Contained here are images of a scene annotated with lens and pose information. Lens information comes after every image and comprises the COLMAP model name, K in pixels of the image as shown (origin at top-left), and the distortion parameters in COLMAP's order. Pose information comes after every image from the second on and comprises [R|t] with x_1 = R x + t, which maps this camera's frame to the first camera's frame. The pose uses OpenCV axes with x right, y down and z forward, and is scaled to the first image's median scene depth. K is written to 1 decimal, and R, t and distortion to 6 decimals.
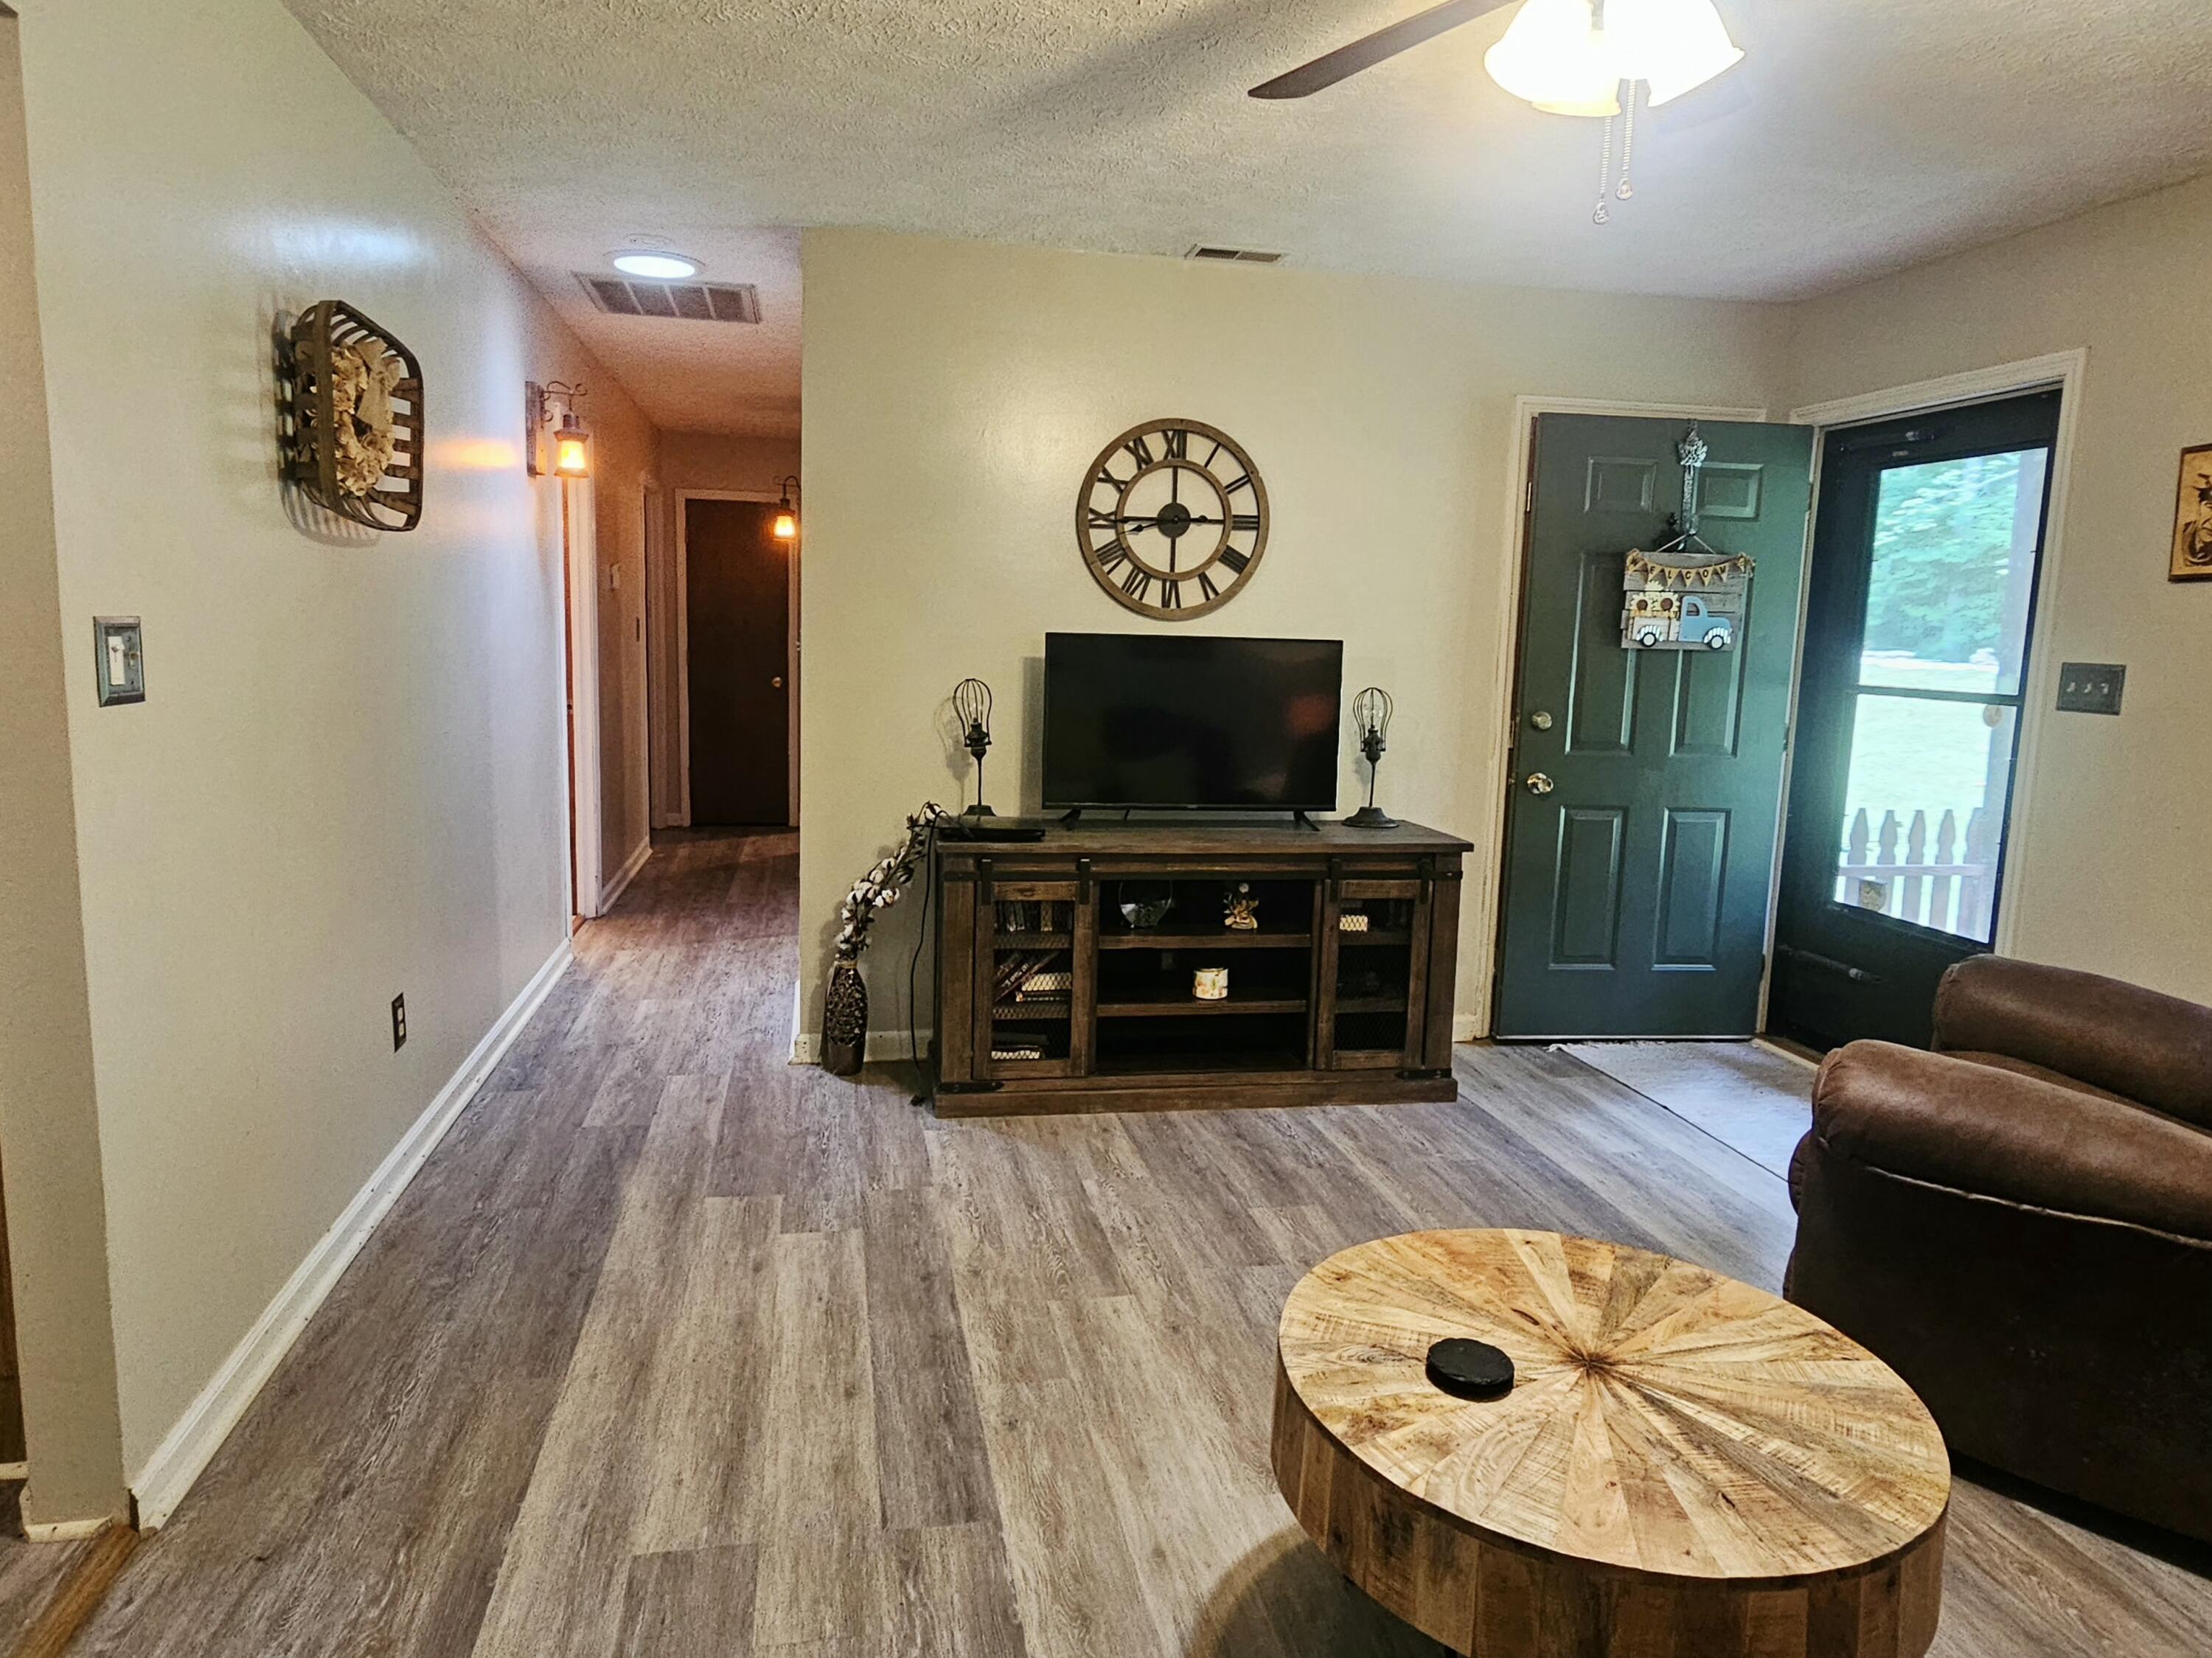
lens RADIAL K [[1334.8, 0, 1089.8], [0, 1334.8, 812.8], [0, 0, 1]] dist [-0.000679, -0.000717]
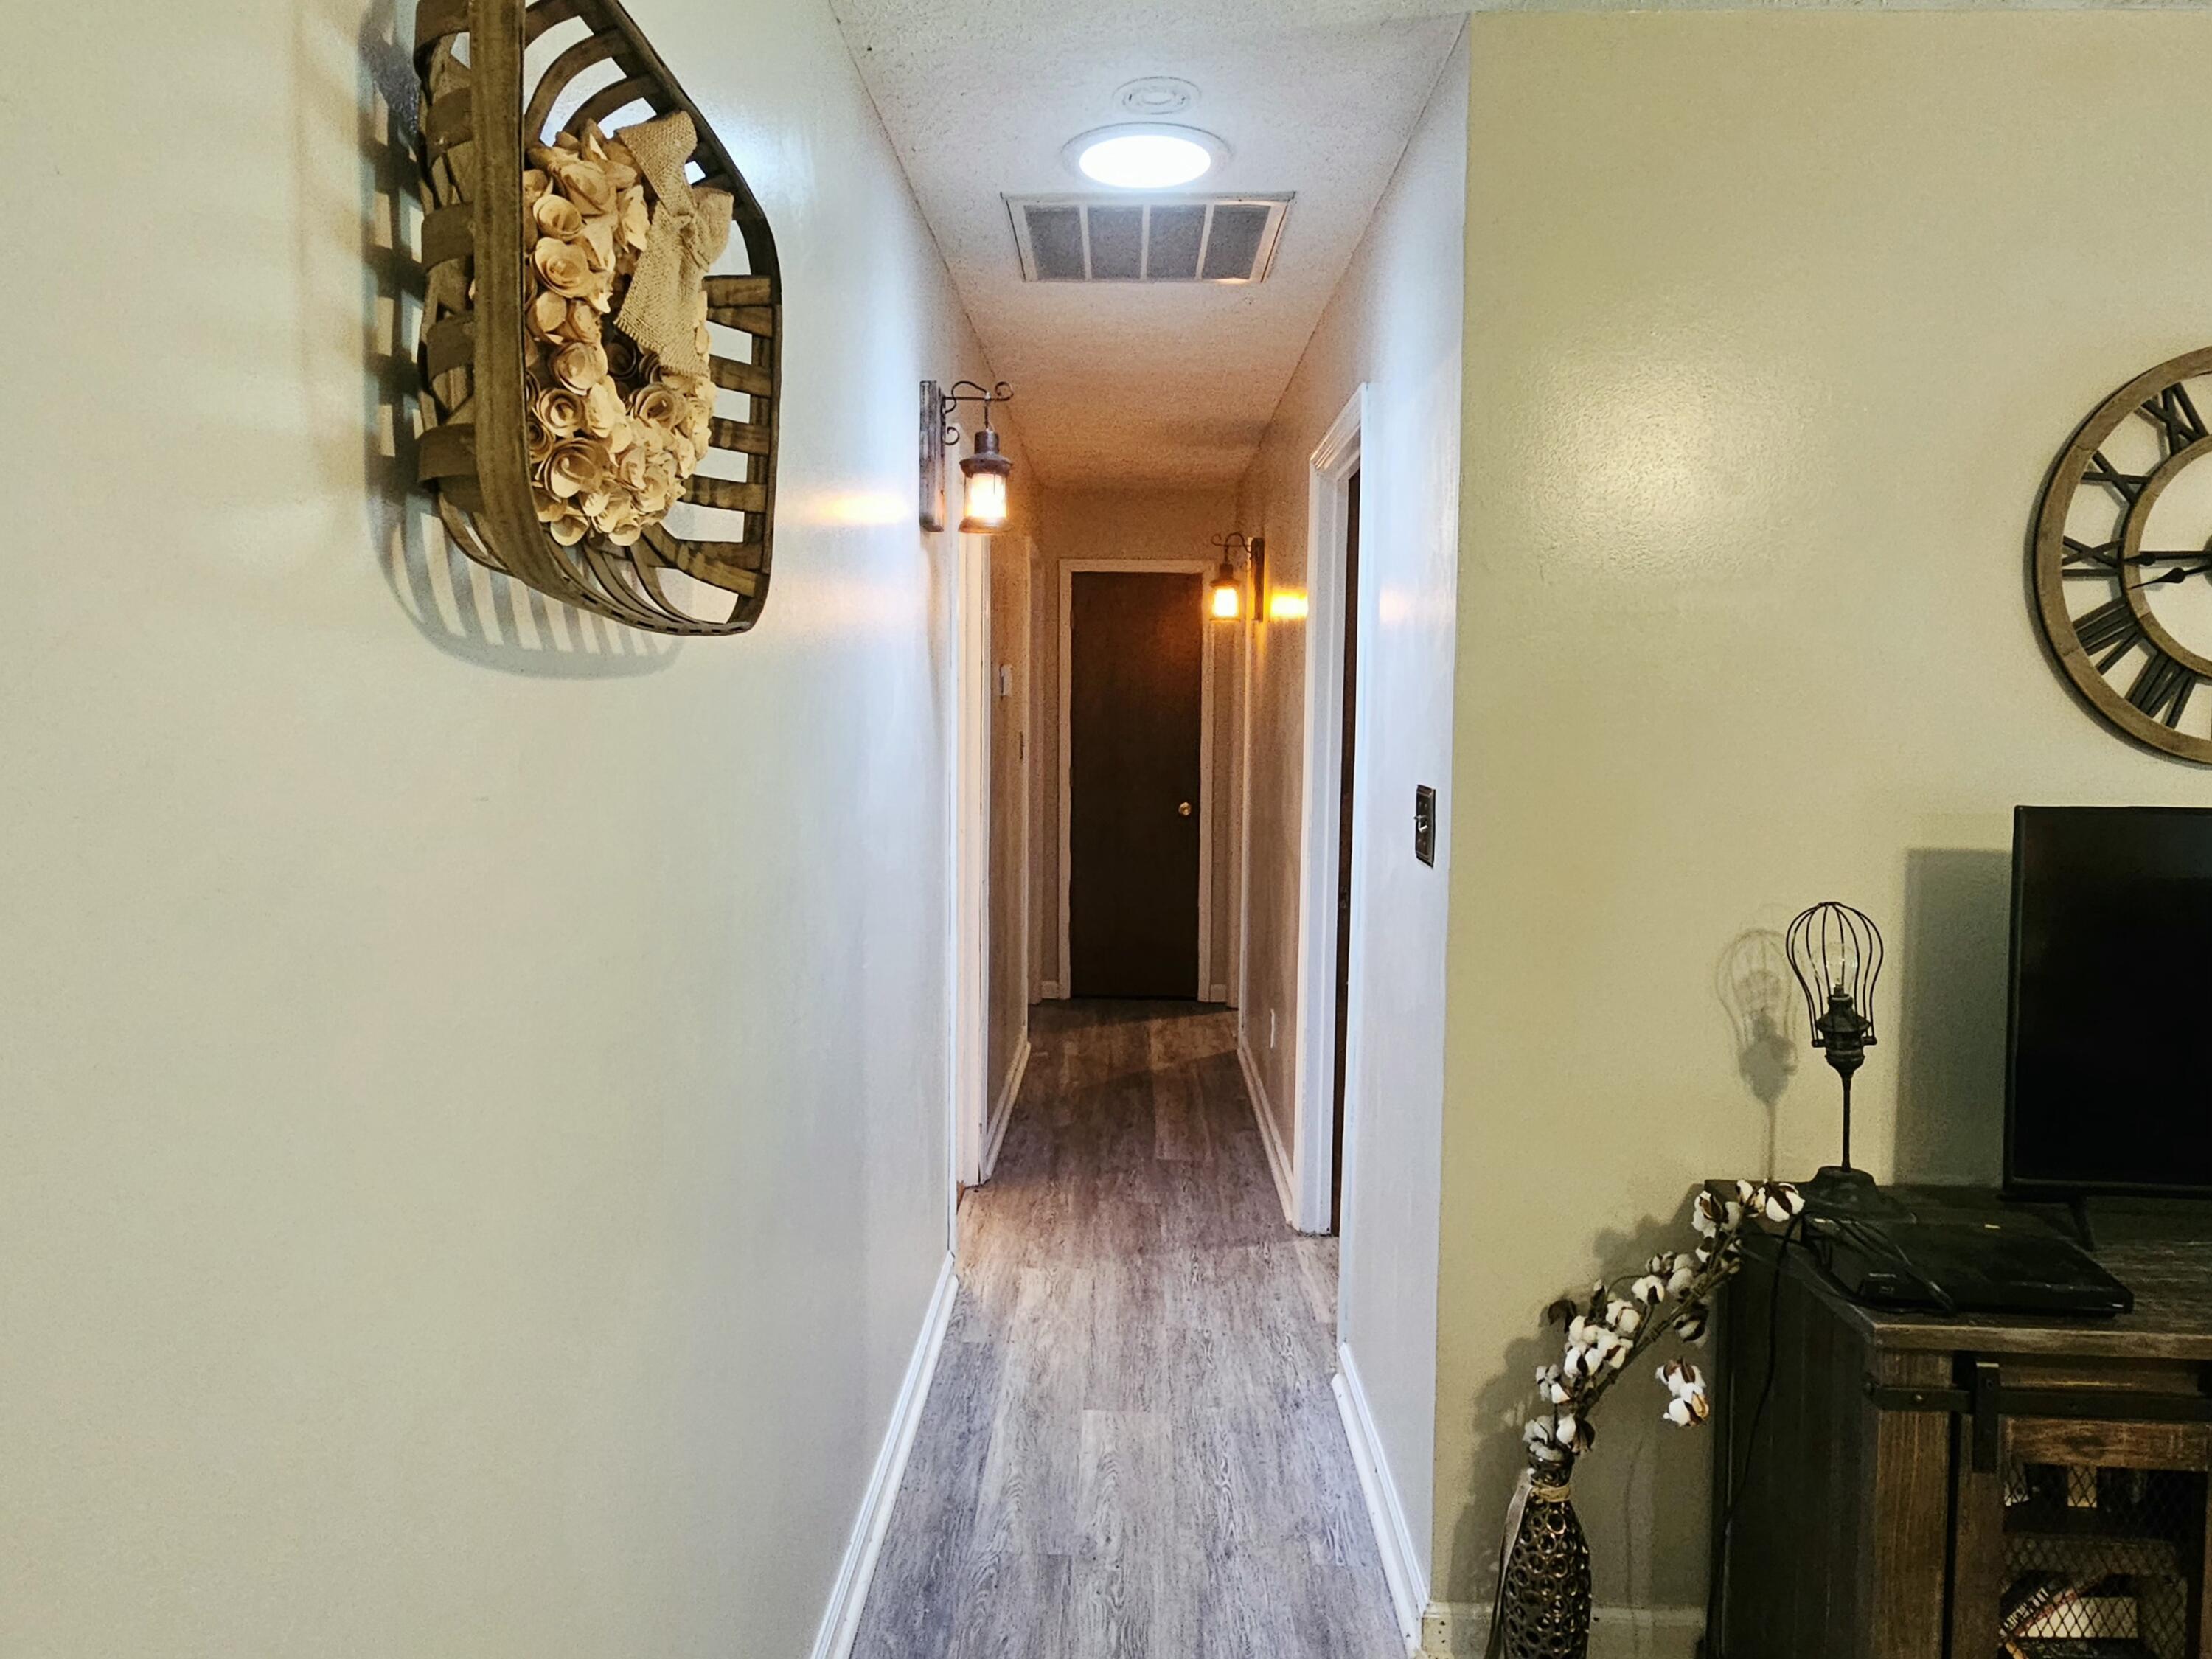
lens RADIAL K [[1482.3, 0, 1104.2], [0, 1482.3, 813.6], [0, 0, 1]] dist [-0.003181, -0.001087]
pose [[0.974598, -0.002480, -0.223947, -0.236162], [-0.012822, 0.997681, -0.066847, -0.100005], [0.223593, 0.068020, 0.972306, 0.462454]]
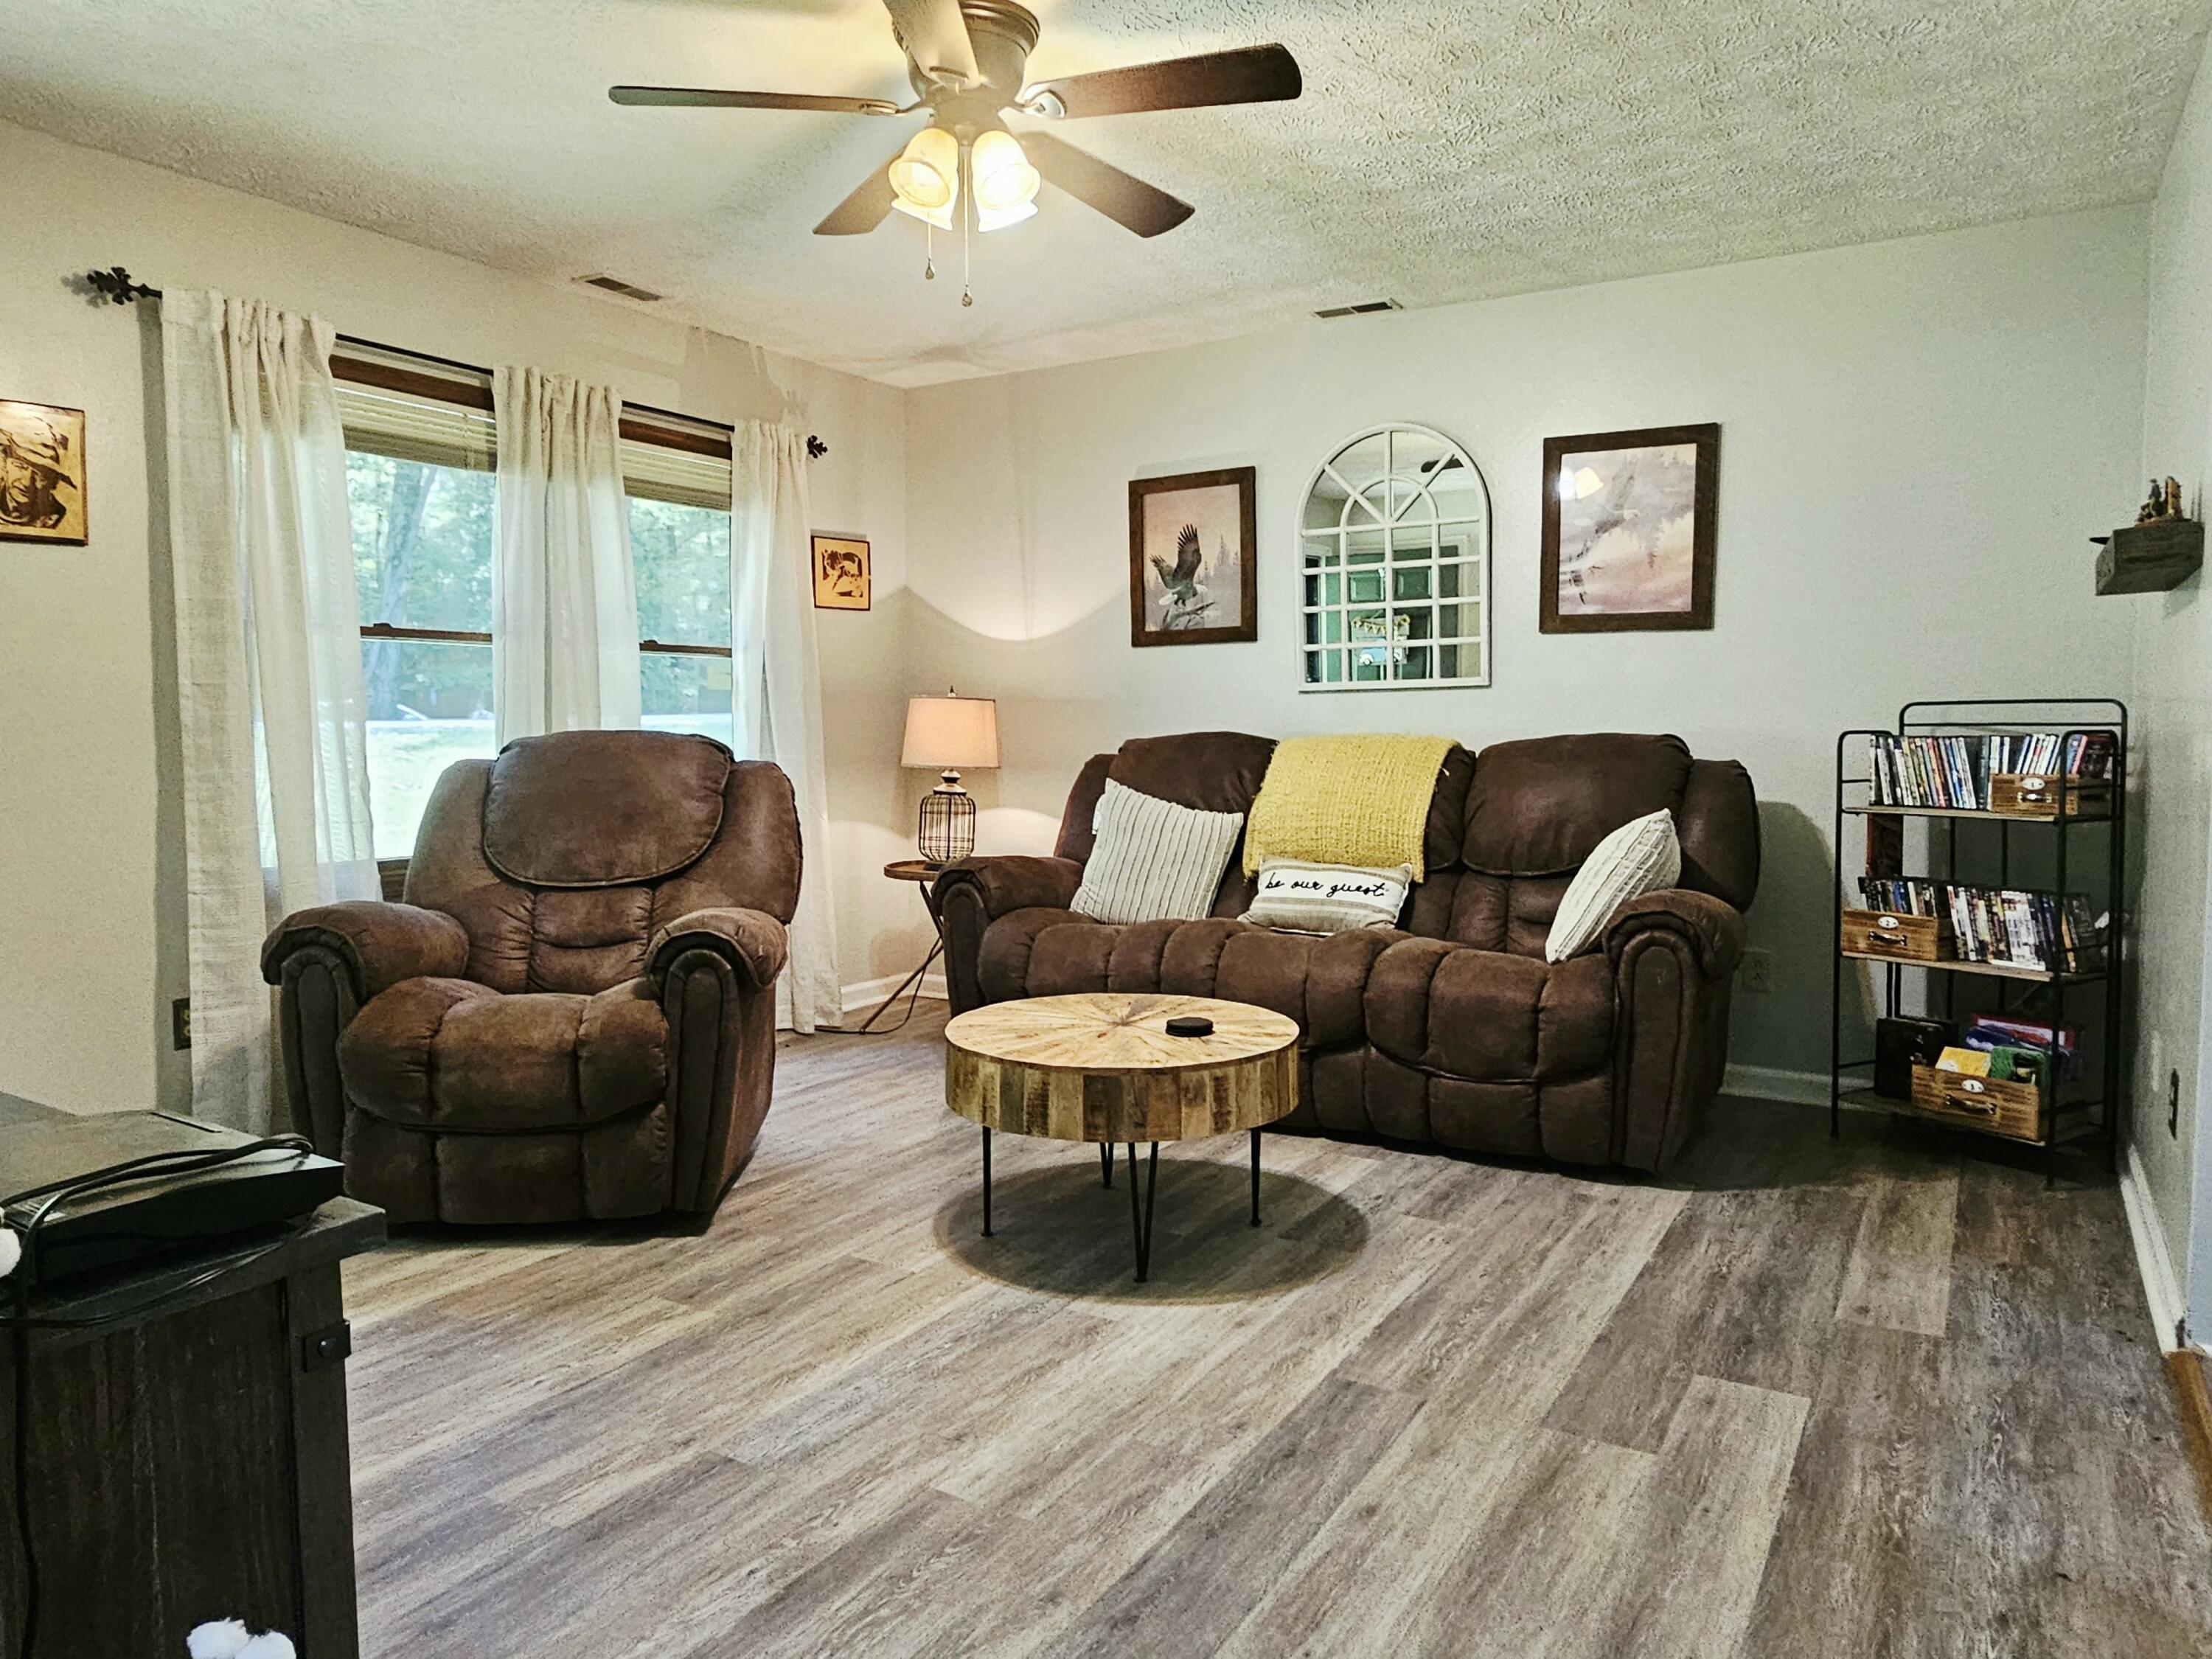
lens RADIAL K [[1478.0, 0, 1074.1], [0, 1478.0, 825.0], [0, 0, 1]] dist [-0.000736, 0.000506]
pose [[-0.726997, -0.074219, 0.682618, -0.404053], [0.076491, 0.979200, 0.187929, -0.097197], [-0.682367, 0.188838, -0.706198, 1.076343]]
